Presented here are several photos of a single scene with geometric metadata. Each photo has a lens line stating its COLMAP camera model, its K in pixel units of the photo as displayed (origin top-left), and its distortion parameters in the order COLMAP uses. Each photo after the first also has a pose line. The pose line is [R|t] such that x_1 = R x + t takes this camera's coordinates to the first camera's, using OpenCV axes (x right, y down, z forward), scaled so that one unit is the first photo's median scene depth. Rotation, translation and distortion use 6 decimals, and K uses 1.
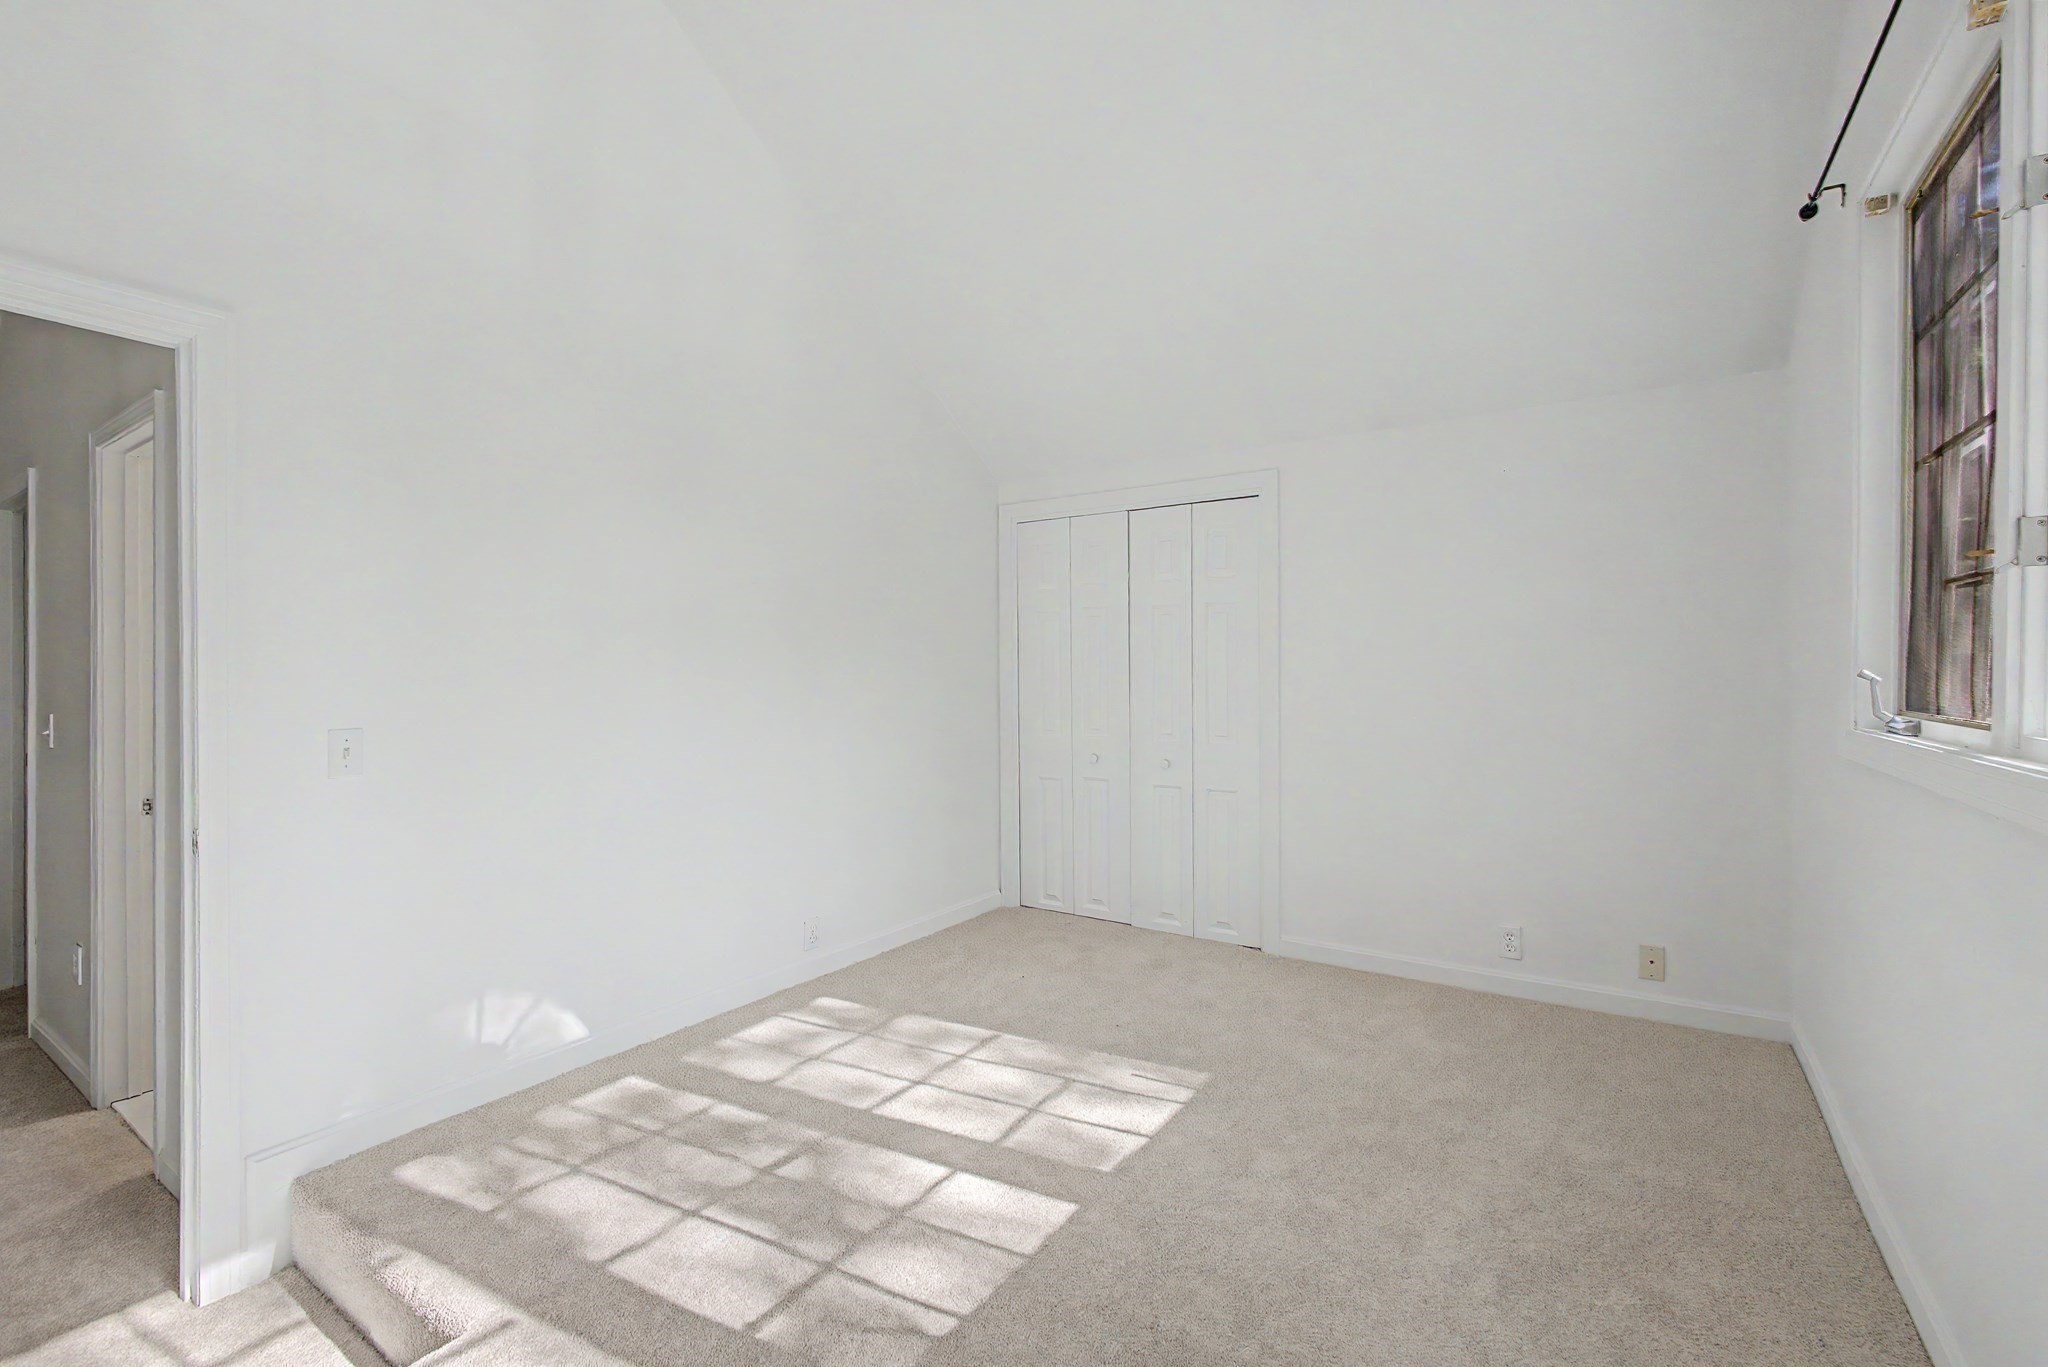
lens RADIAL K [[900.3, 0, 1027.4], [0, 900.3, 674.8], [0, 0, 1]] dist [-0.025333, 0.000383]
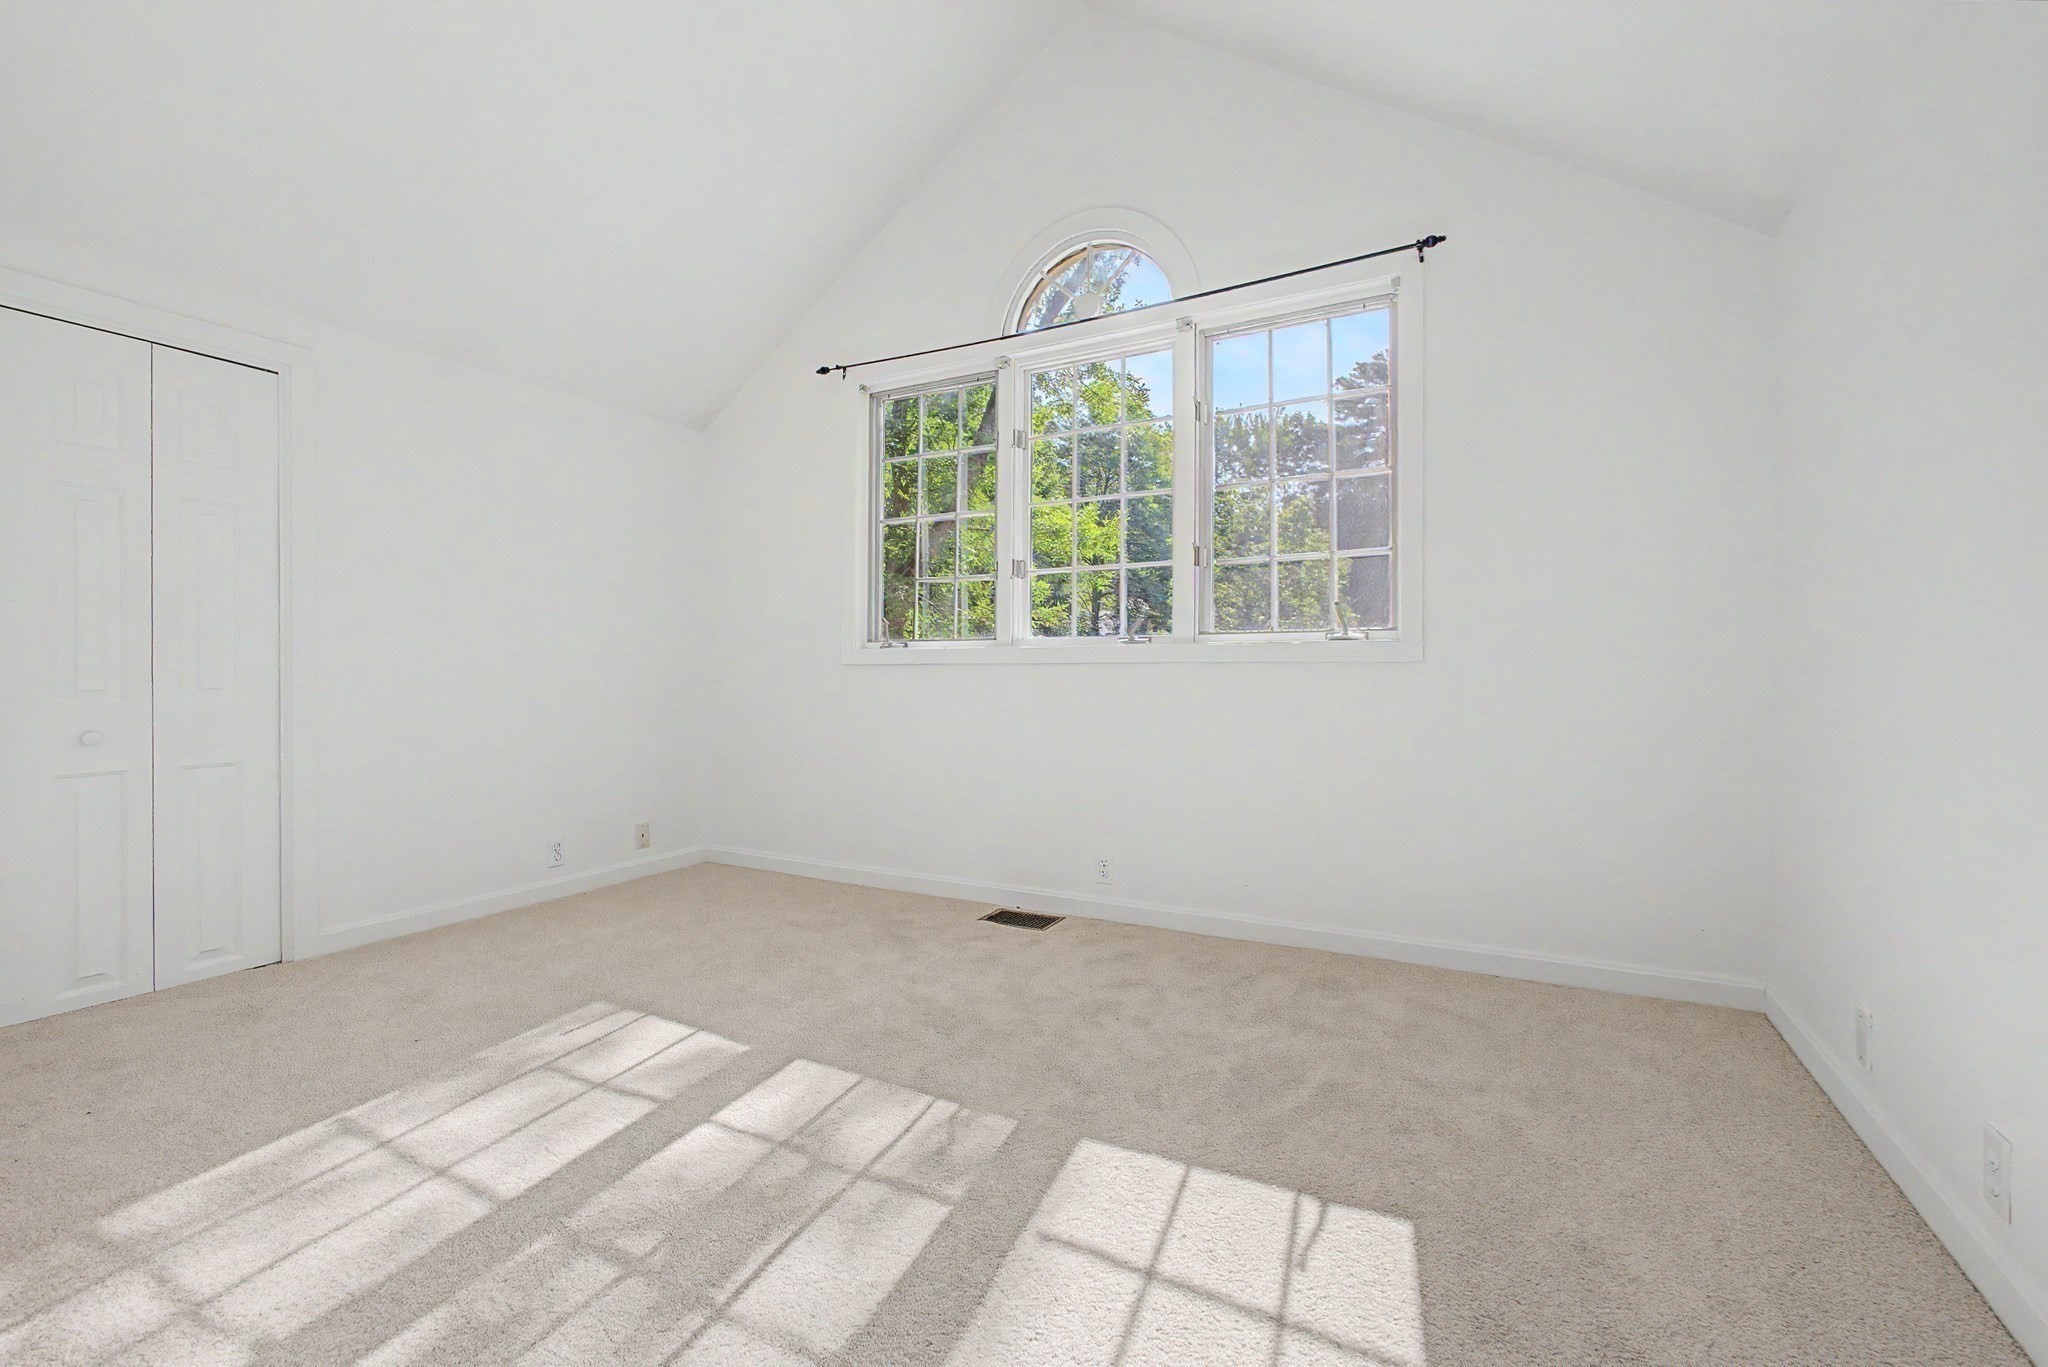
lens RADIAL K [[869.0, 0, 1019.8], [0, 869.0, 665.7], [0, 0, 1]] dist [0.002299, 0.000023]
pose [[-0.085632, 0.003774, 0.996320, -0.867532], [0.005125, 0.999981, -0.003347, 0.084513], [-0.996314, 0.004820, -0.085650, 0.662855]]
